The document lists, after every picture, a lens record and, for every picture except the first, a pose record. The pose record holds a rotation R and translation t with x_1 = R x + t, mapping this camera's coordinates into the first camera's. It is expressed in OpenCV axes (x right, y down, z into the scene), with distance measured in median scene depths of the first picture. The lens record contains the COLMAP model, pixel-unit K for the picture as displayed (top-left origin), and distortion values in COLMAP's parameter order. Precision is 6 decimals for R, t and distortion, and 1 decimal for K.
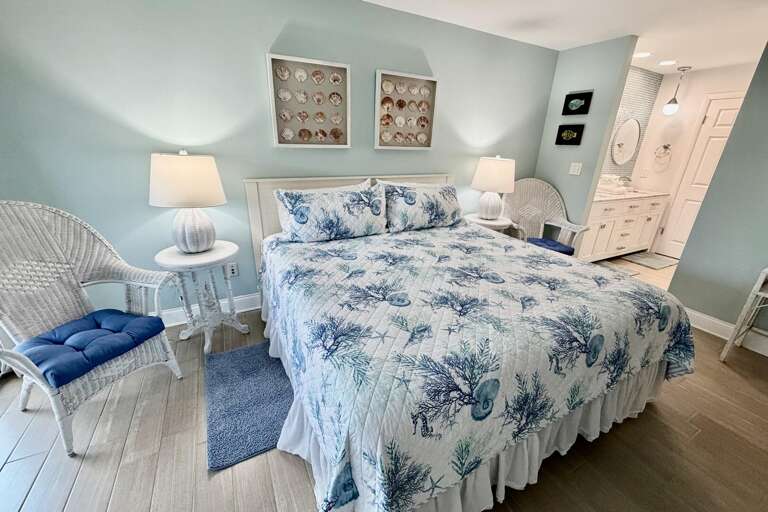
lens RADIAL K [[306.0, 0, 381.5], [0, 306.0, 255.8], [0, 0, 1]] dist [0.001087, 0.000094]
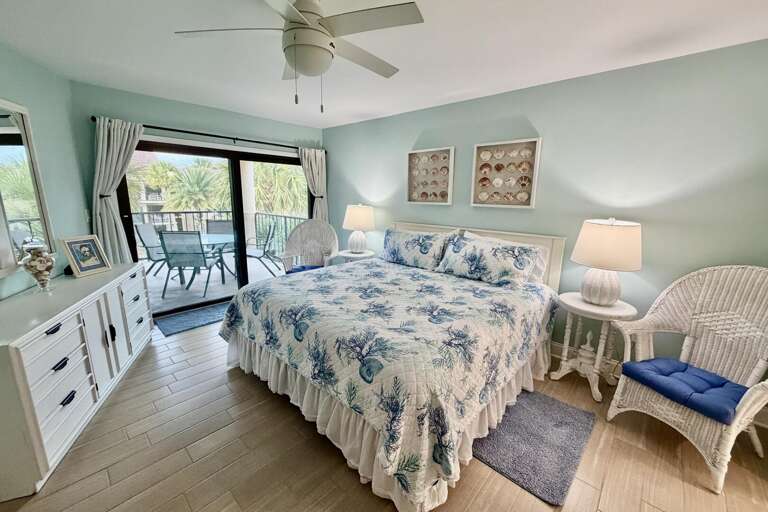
lens RADIAL K [[306.0, 0, 381.5], [0, 306.0, 255.8], [0, 0, 1]] dist [0.001087, 0.000094]
pose [[0.329705, 0.159527, -0.930508, 1.010905], [-0.340537, 0.939363, 0.040384, -0.102715], [0.880528, 0.303558, 0.364038, 0.335121]]
